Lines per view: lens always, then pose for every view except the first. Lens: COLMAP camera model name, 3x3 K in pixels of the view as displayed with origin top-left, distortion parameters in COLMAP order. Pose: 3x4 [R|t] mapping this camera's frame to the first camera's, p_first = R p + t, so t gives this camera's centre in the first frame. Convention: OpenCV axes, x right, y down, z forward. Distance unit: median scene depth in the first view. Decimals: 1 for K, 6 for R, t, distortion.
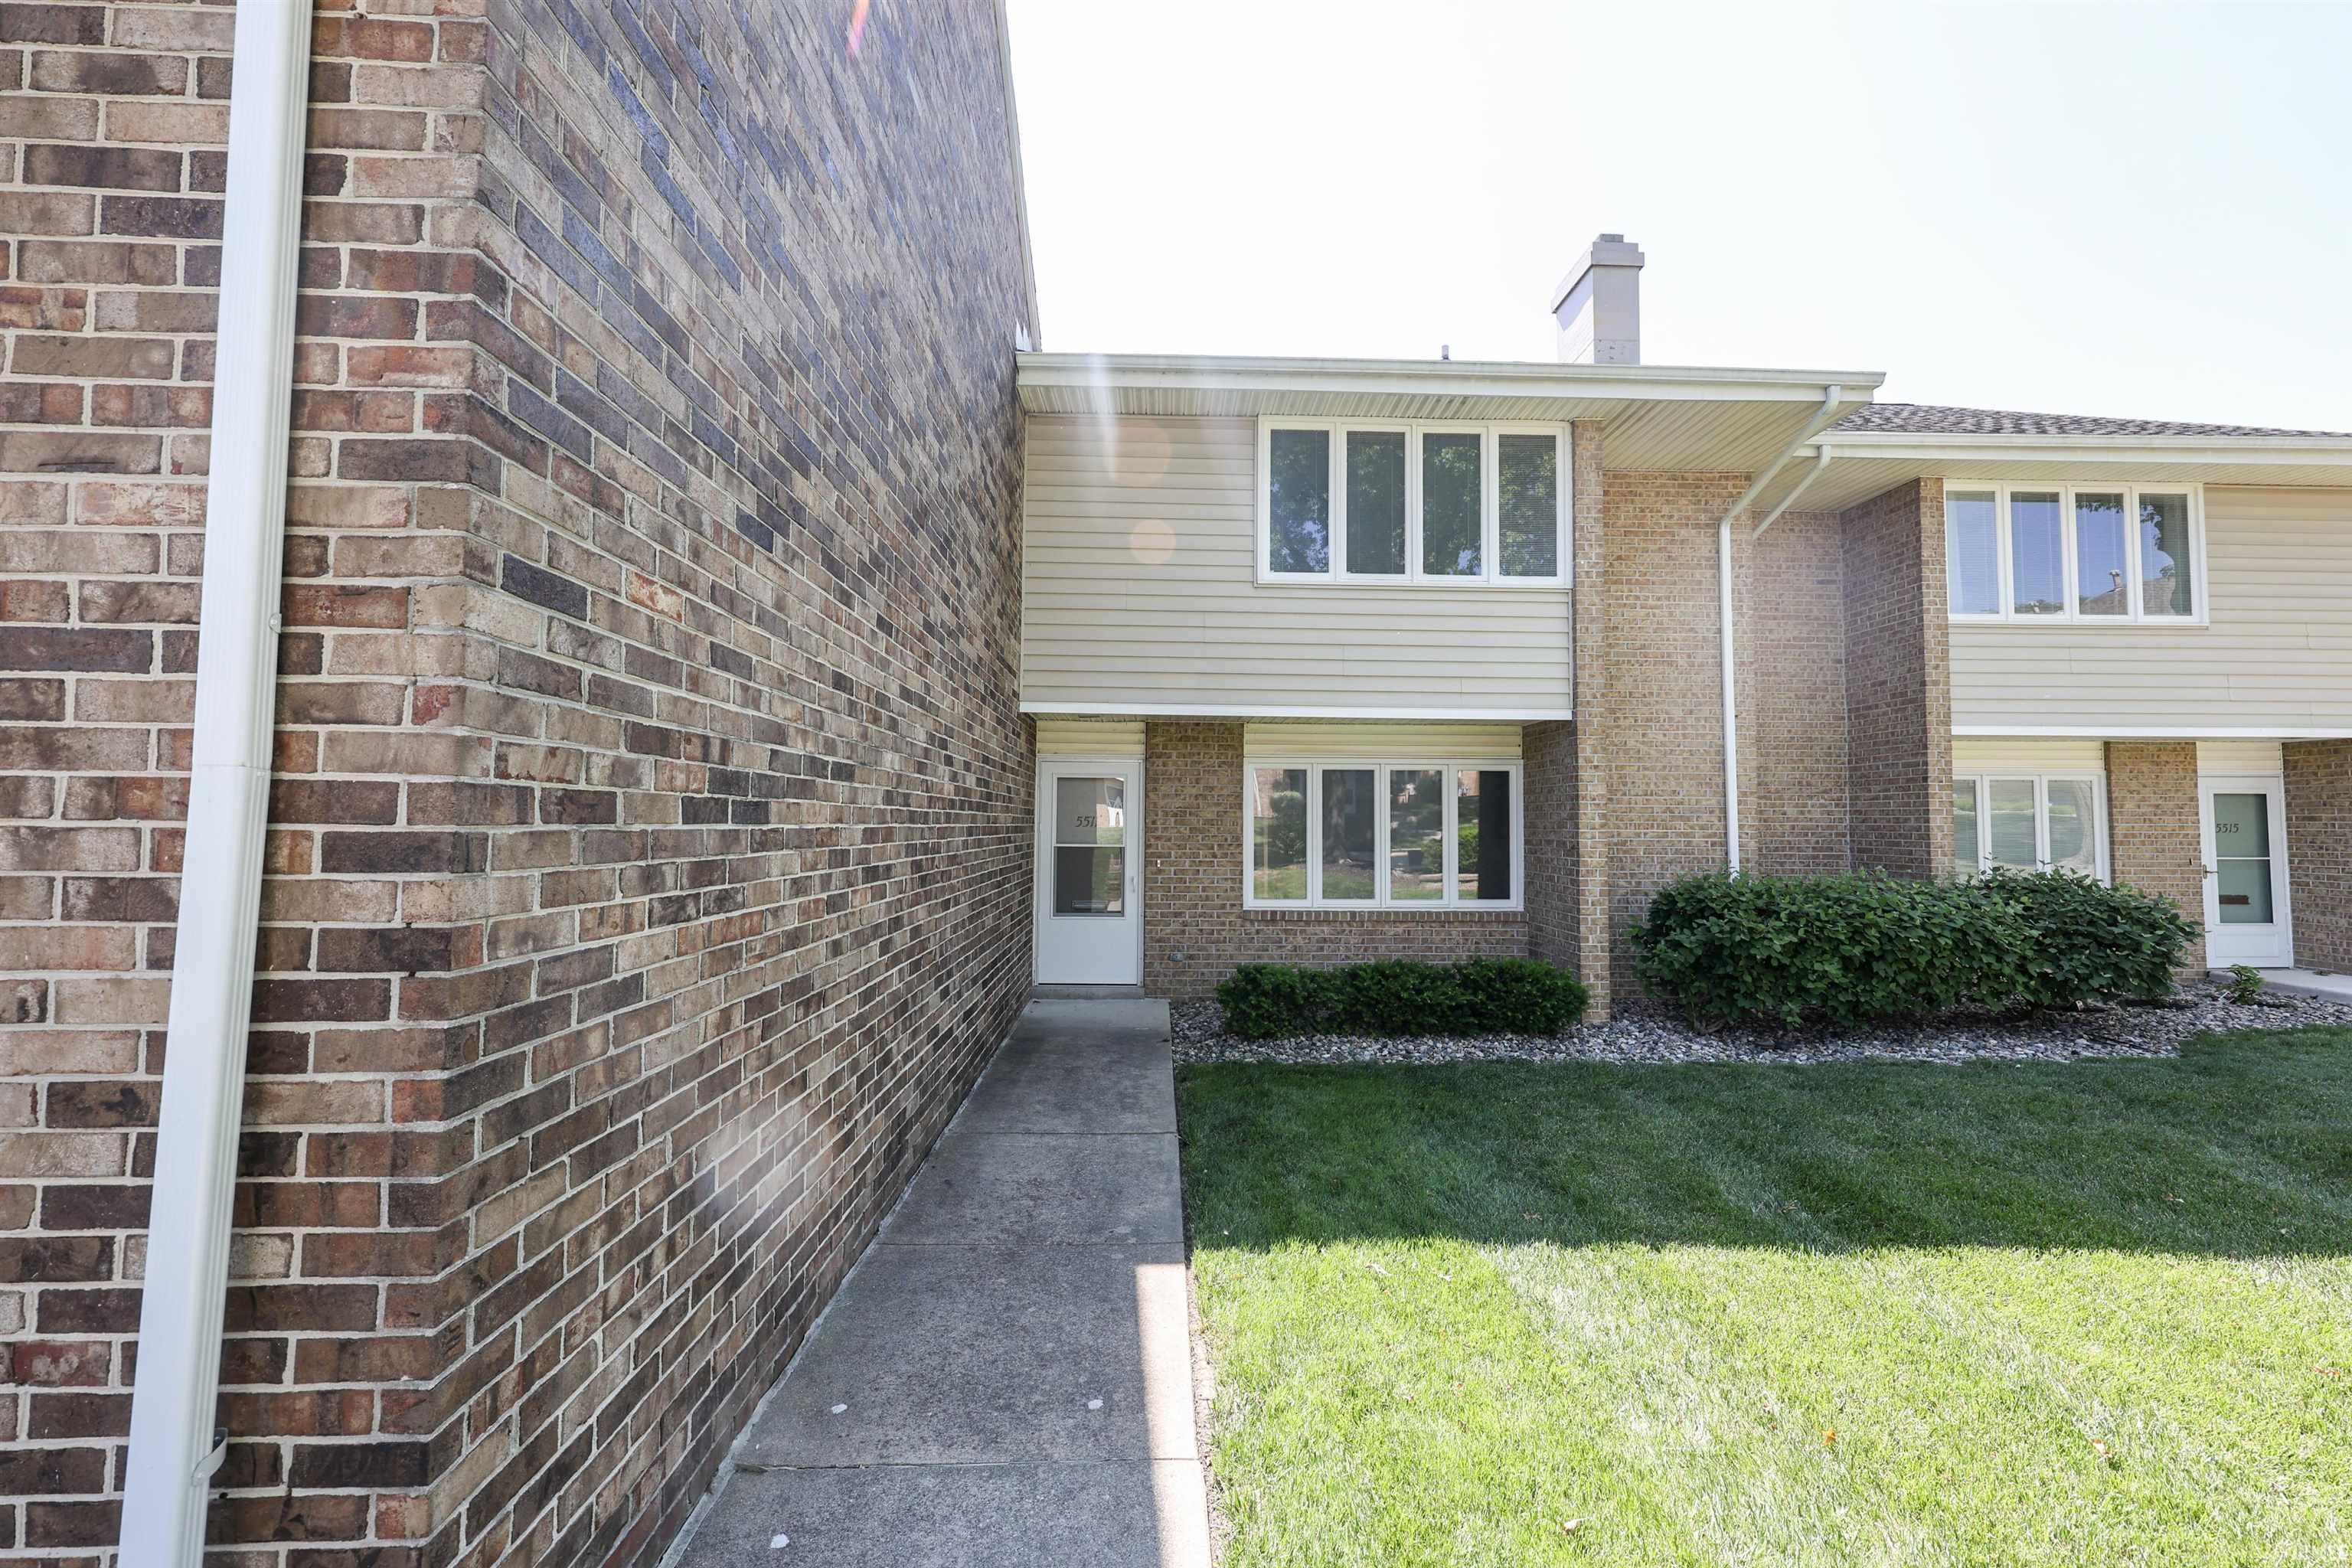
lens RADIAL K [[984.6, 0, 1195.2], [0, 984.6, 775.2], [0, 0, 1]] dist [0.001053, 0.000125]
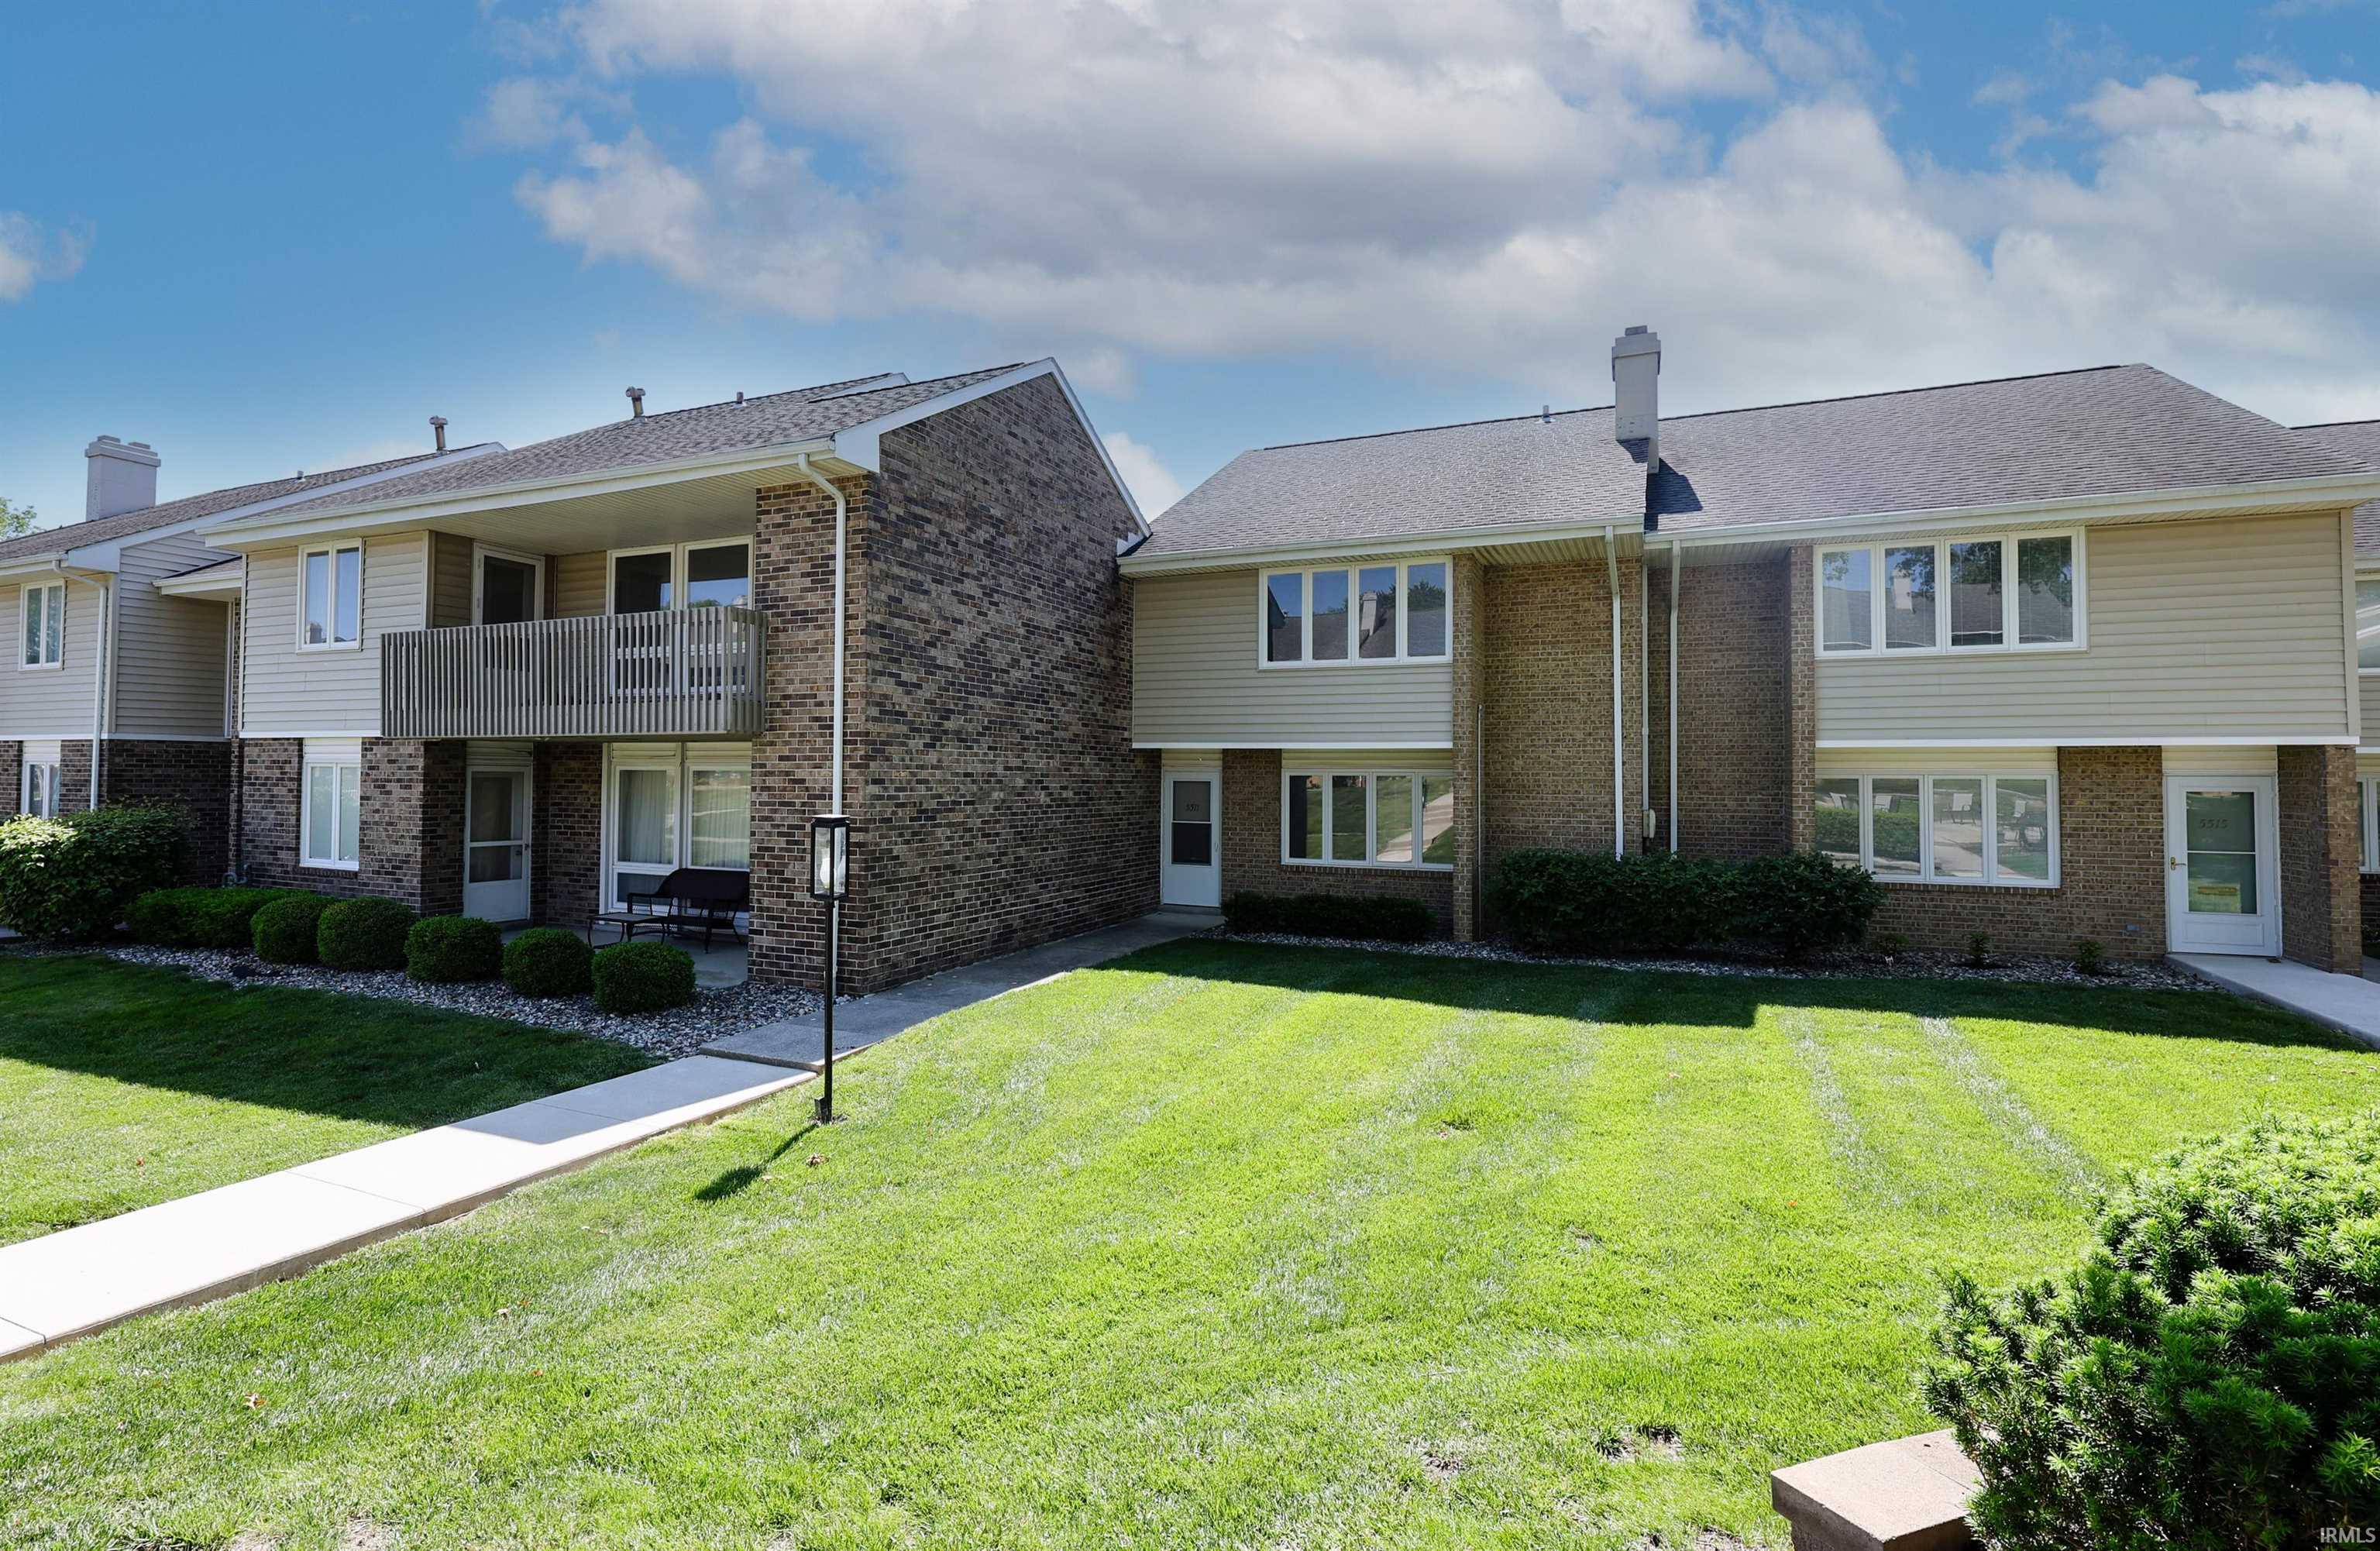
lens RADIAL K [[1183.7, 0, 1082.7], [0, 1183.7, 740.1], [0, 0, 1]] dist [0.002555, 0.000959]
pose [[0.877843, -0.015004, -0.478714, 0.782393], [0.022384, 0.999702, 0.009714, -0.102219], [0.478426, -0.019243, 0.877917, -0.947297]]
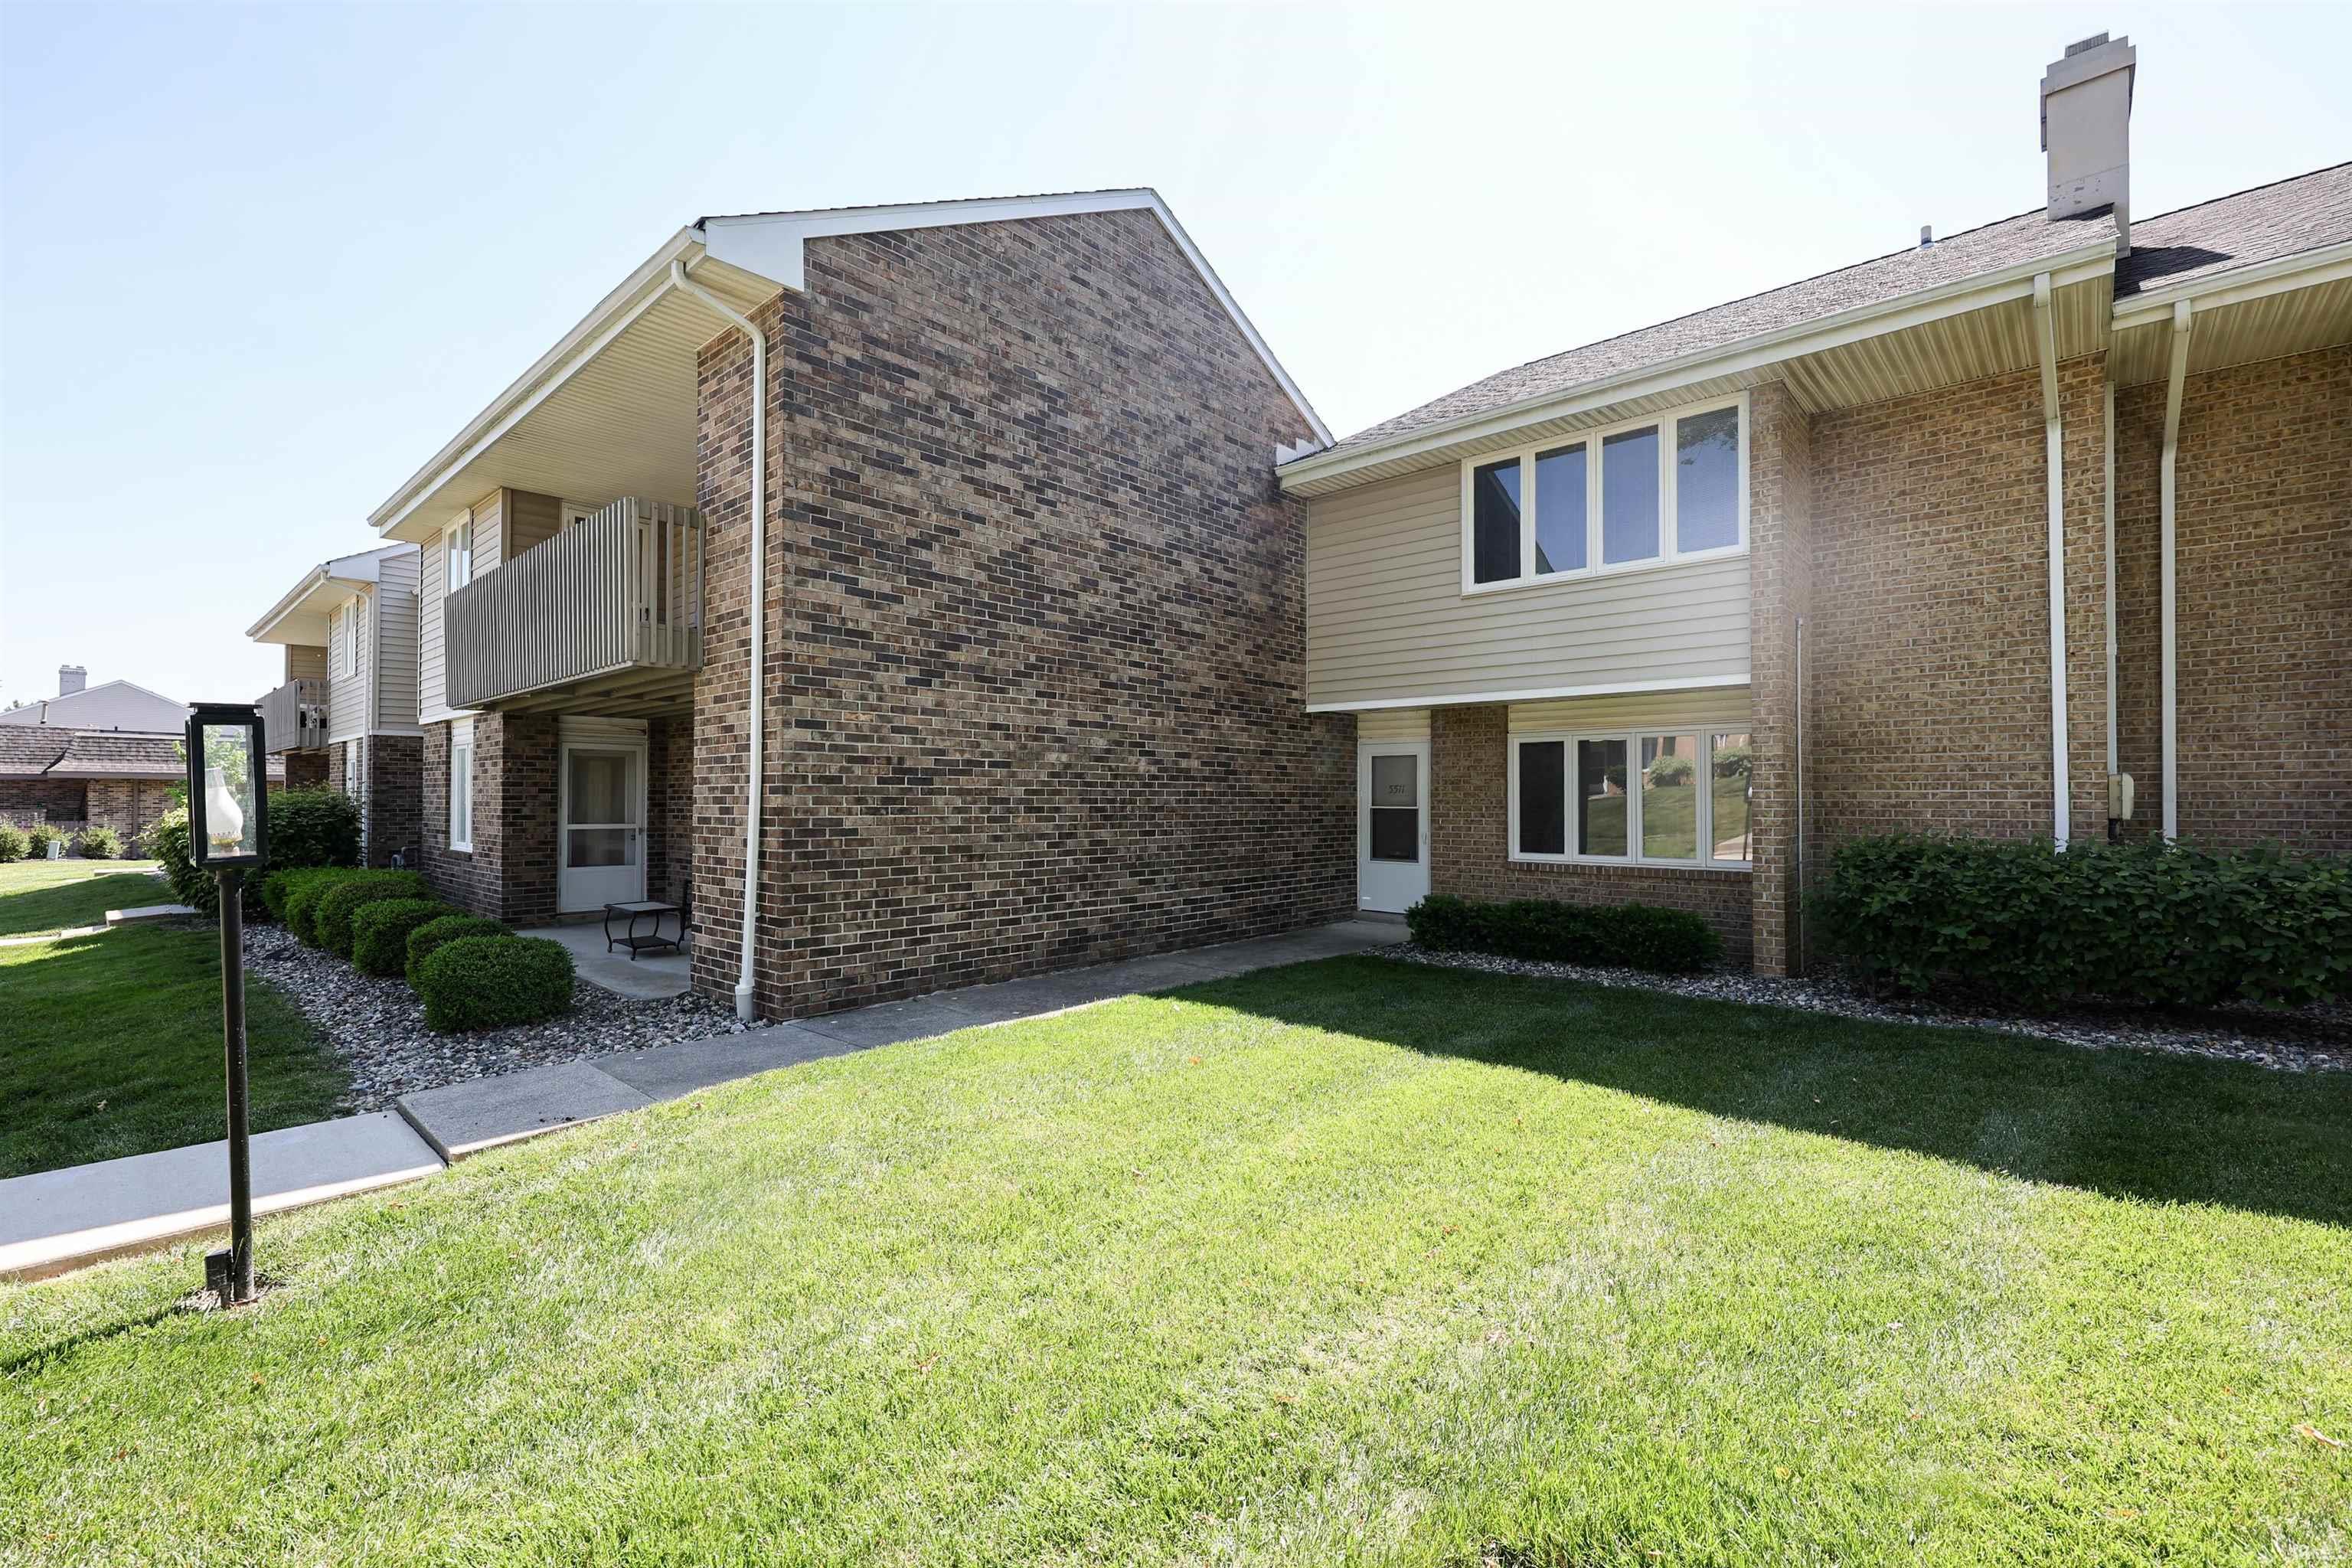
lens RADIAL K [[1014.8, 0, 1144.2], [0, 1014.8, 784.2], [0, 0, 1]] dist [0.002805, 0.000541]
pose [[0.700578, -0.016872, -0.713376, 0.707734], [0.038671, 0.999149, 0.014347, 0.009791], [0.712527, -0.037638, 0.700635, -0.201451]]
